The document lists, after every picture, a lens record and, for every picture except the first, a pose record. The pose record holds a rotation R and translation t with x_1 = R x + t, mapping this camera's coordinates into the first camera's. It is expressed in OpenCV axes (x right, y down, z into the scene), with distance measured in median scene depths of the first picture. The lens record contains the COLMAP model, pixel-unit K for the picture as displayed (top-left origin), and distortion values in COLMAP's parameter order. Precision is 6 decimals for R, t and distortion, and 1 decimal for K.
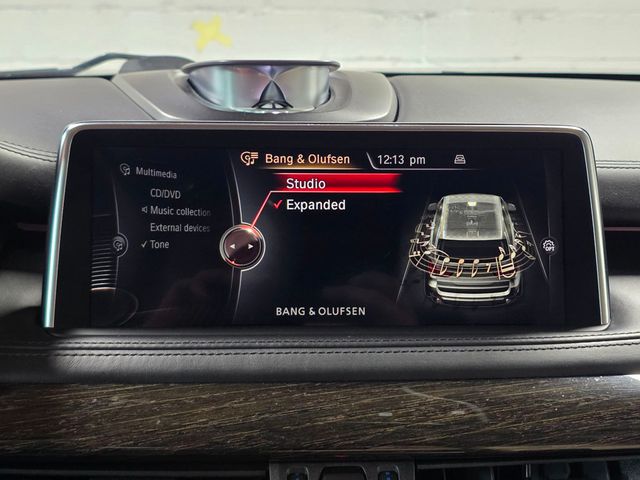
lens RADIAL K [[924.9, 0, 318.2], [0, 924.9, 238.3], [0, 0, 1]] dist [0.063012, 0.000000]
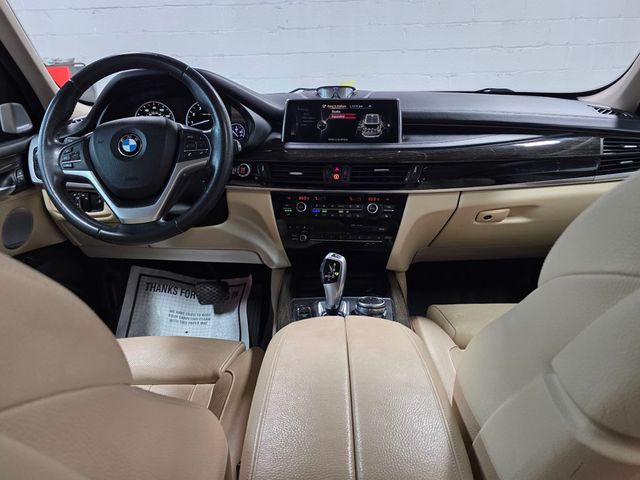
lens RADIAL K [[490.5, 0, 321.1], [0, 490.5, 237.8], [0, 0, 1]] dist [0.049625, -0.055910]
pose [[0.974398, 0.036303, -0.221878, 0.511824], [-0.016273, 0.995677, 0.091443, 0.364335], [0.224239, -0.085491, 0.970777, -1.549600]]
